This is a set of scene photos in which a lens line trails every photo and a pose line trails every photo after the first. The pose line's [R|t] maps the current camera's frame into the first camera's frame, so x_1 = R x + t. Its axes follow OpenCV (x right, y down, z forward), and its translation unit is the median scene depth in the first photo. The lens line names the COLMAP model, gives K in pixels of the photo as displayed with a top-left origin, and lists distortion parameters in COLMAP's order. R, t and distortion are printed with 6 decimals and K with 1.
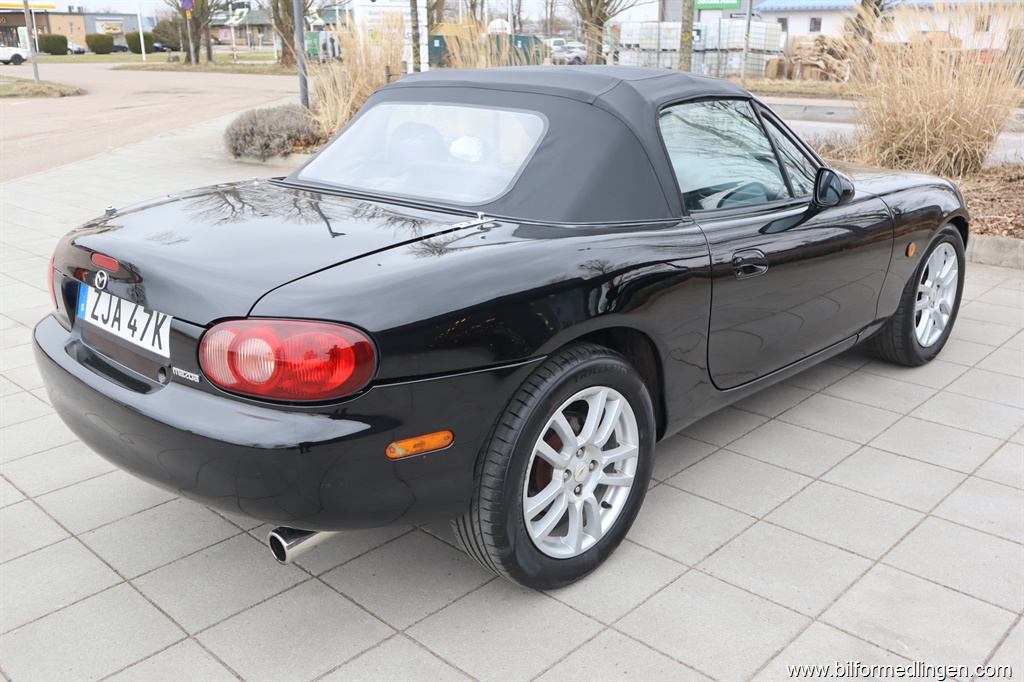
lens RADIAL K [[910.6, 0, 513.2], [0, 910.6, 344.2], [0, 0, 1]] dist [-0.049196, 0.046368]
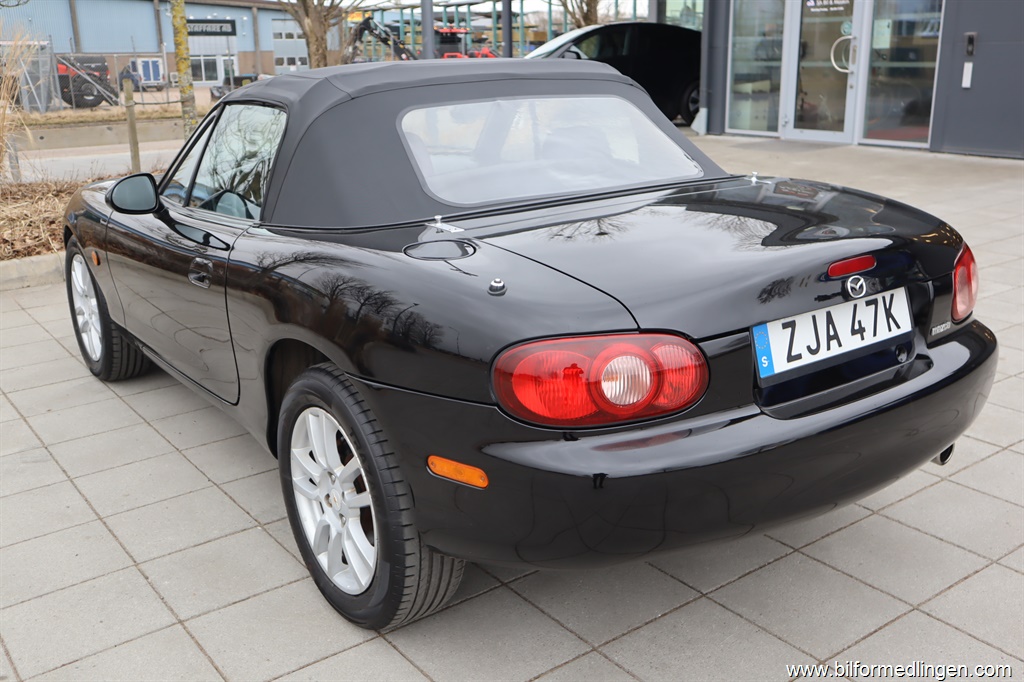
lens RADIAL K [[1015.2, 0, 511.2], [0, 1015.2, 337.9], [0, 0, 1]] dist [-0.002912, 0.000000]
pose [[0.165324, -0.265062, 0.949953, -1.336350], [0.325381, 0.923935, 0.201175, -0.304099], [-0.931018, 0.275837, 0.238995, 1.005934]]
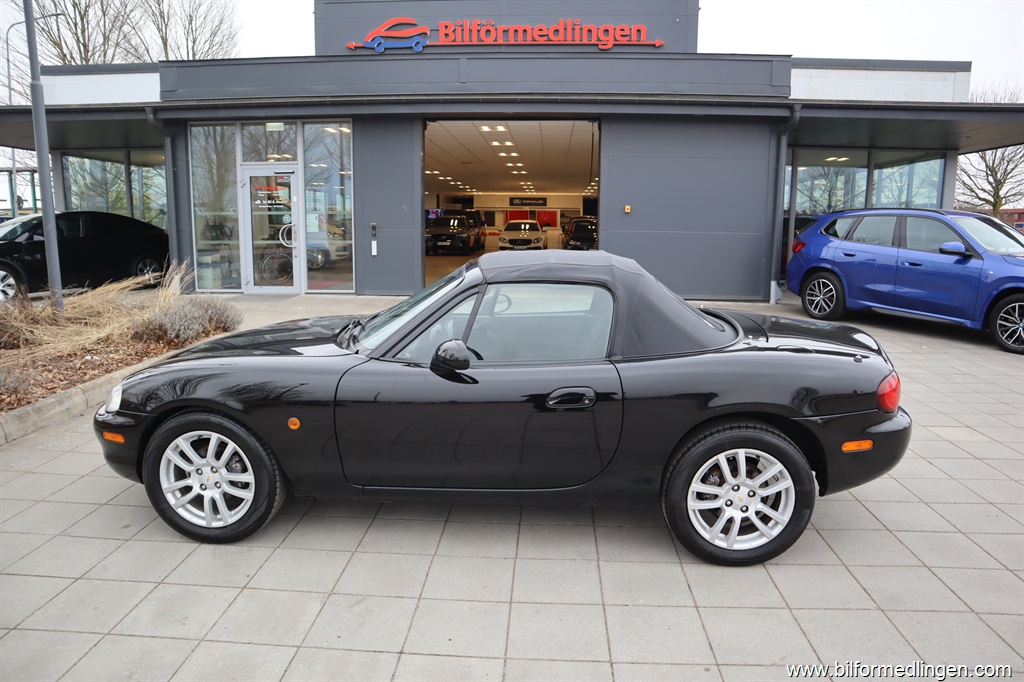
lens RADIAL K [[712.0, 0, 519.2], [0, 712.0, 347.4], [0, 0, 1]] dist [-0.096633, 0.035715]
pose [[-0.659003, -0.126616, 0.741407, -1.070646], [0.237442, 0.900300, 0.364803, -0.806125], [-0.713678, 0.416447, -0.563236, 2.349583]]
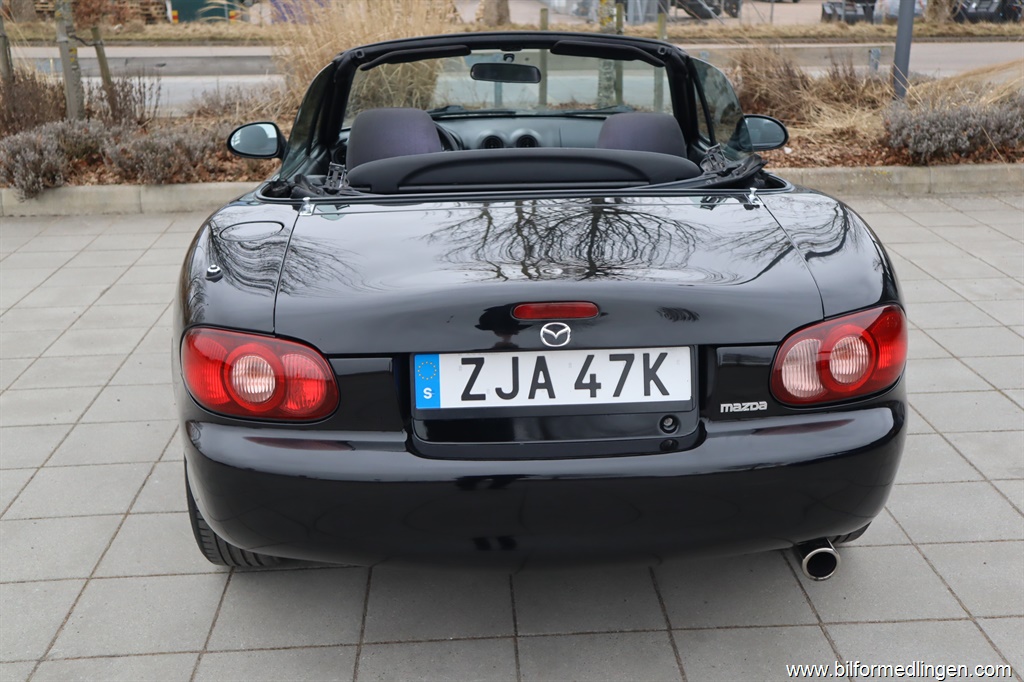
lens RADIAL K [[1163.8, 0, 494.6], [0, 1163.8, 344.7], [0, 0, 1]] dist [0.008292, 0.000000]
pose [[0.694279, -0.223277, 0.684196, -1.083687], [0.229709, 0.969684, 0.083348, -0.145804], [-0.682064, 0.099299, 0.724520, 0.293447]]
